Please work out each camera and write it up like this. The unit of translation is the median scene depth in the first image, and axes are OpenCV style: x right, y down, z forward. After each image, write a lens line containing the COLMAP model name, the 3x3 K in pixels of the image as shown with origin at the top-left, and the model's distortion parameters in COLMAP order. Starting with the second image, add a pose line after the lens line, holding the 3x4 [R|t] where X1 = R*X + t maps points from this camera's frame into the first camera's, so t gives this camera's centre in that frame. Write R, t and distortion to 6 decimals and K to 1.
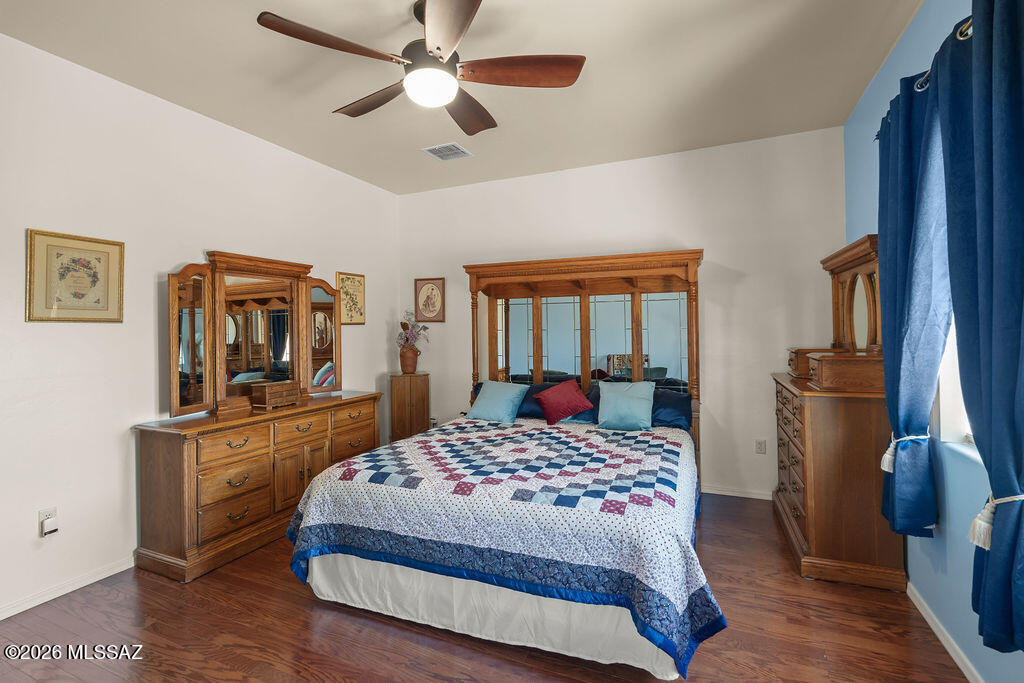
lens RADIAL K [[461.6, 0, 512.3], [0, 461.6, 334.4], [0, 0, 1]] dist [0.000425, -0.000272]
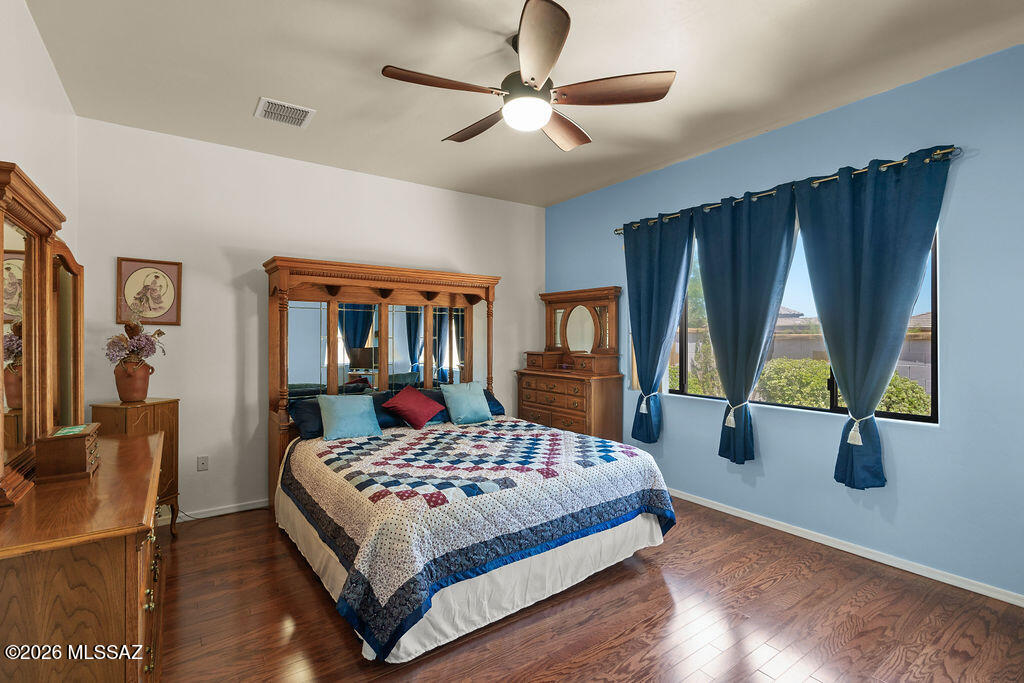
lens RADIAL K [[467.7, 0, 512.0], [0, 467.7, 341.5], [0, 0, 1]] dist [-0.000853, -0.000136]
pose [[0.529267, 0.002845, 0.848450, -0.742963], [0.003678, 0.999977, -0.005648, 0.005749], [-0.848447, 0.006110, 0.529245, 0.288858]]
